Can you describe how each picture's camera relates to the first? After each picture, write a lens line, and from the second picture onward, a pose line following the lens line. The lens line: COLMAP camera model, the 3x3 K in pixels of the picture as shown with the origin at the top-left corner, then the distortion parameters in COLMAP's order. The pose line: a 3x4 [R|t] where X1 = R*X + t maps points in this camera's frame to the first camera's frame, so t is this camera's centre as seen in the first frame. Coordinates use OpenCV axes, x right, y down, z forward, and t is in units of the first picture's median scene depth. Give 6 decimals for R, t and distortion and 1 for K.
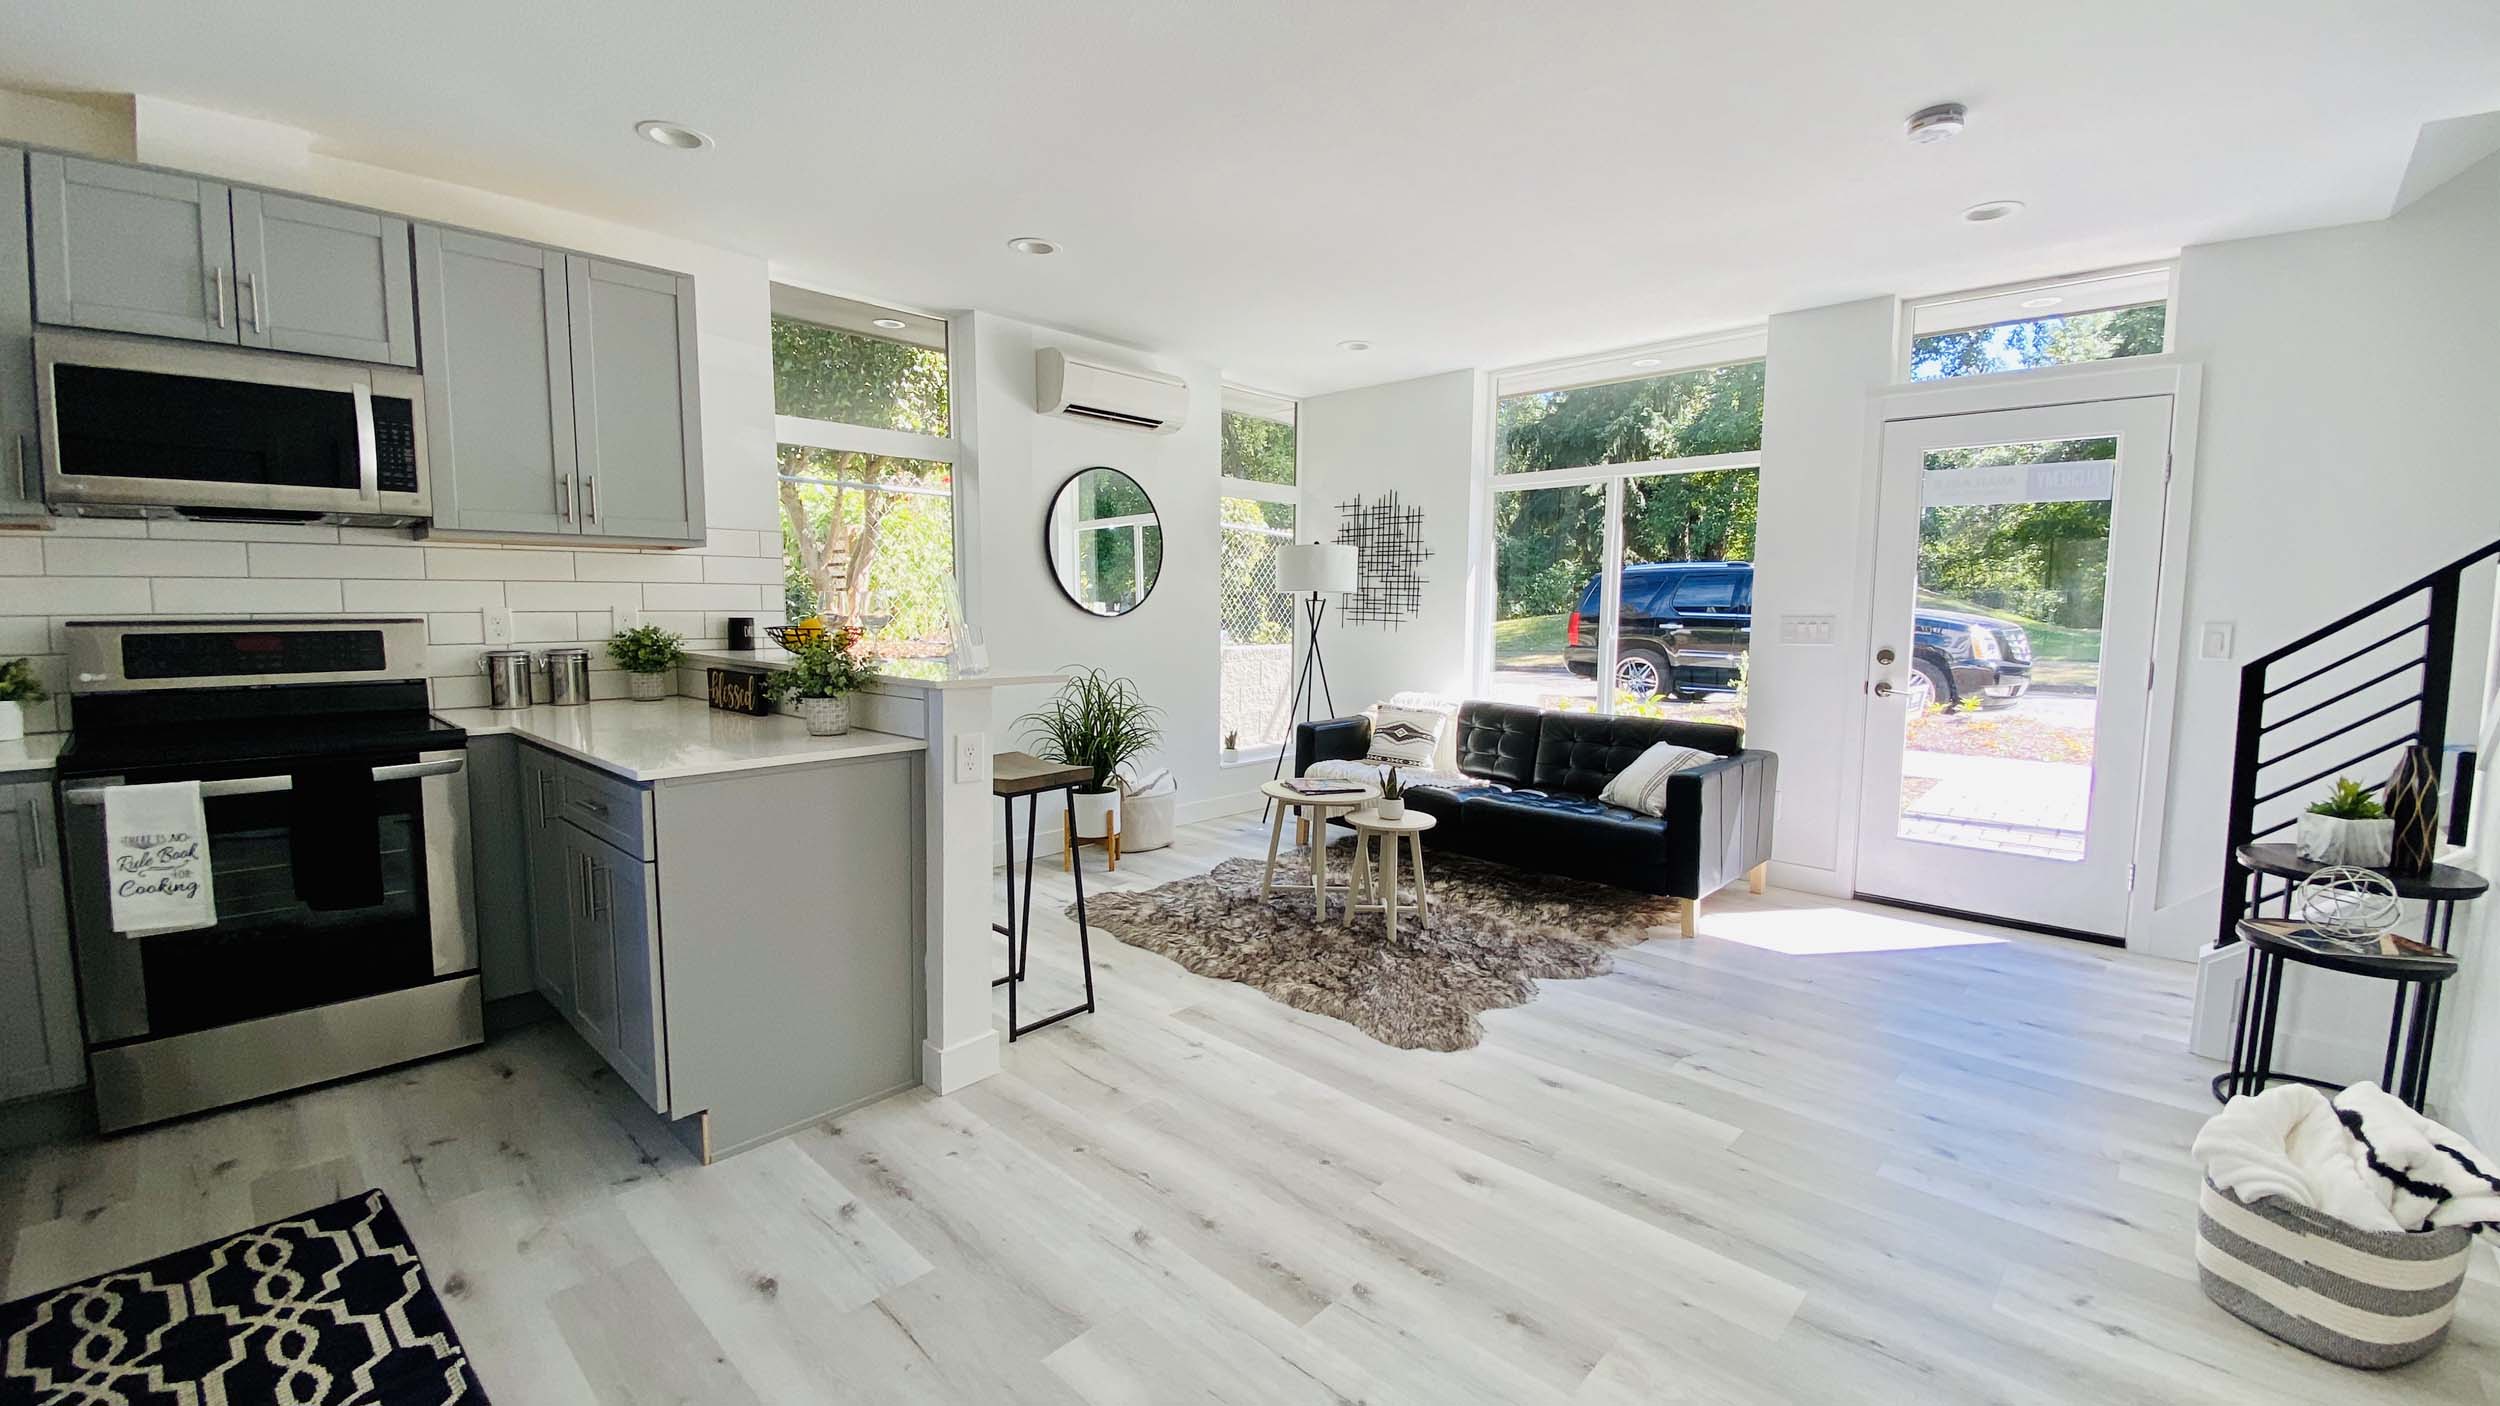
lens RADIAL K [[1021.2, 0, 1248.4], [0, 1021.2, 698.4], [0, 0, 1]] dist [0.020419, -0.019145]
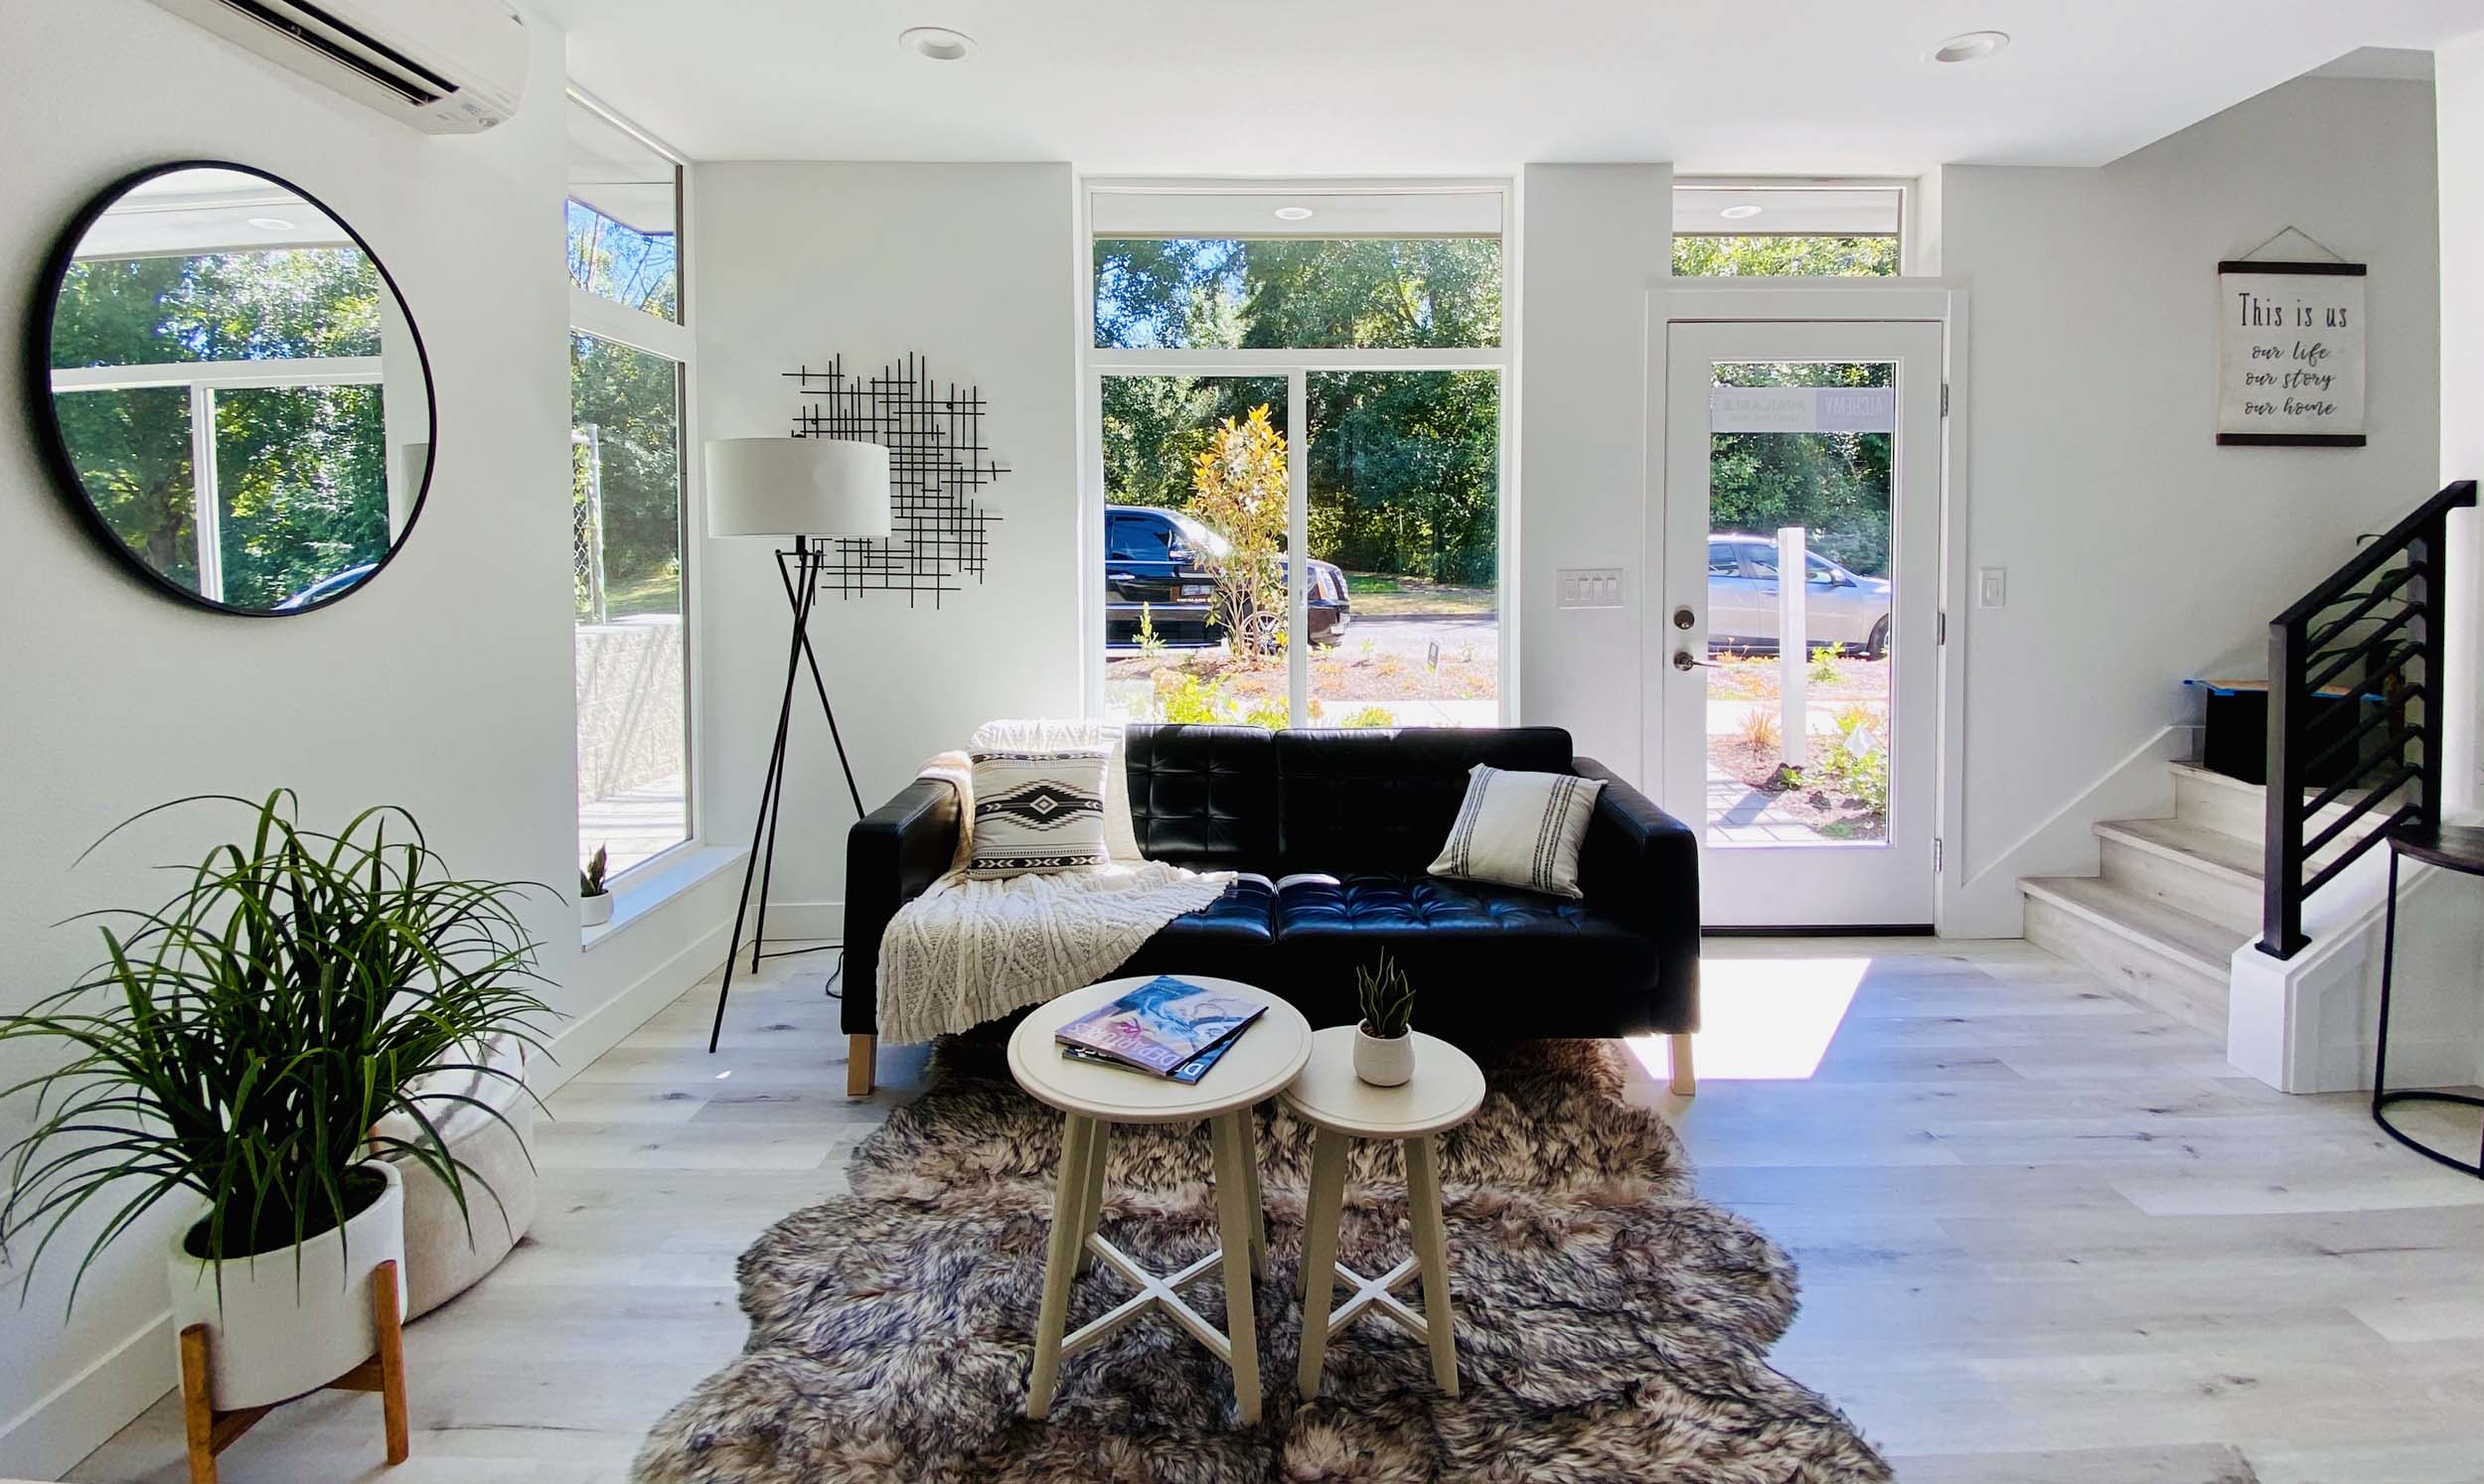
lens RADIAL K [[1057.6, 0, 1248.7], [0, 1057.6, 592.5], [0, 0, 1]] dist [0.002298, -0.000062]
pose [[0.724042, -0.039235, 0.688639, -0.144190], [0.070523, 0.997360, -0.017324, -0.058598], [-0.686141, 0.061108, 0.724897, 0.530402]]
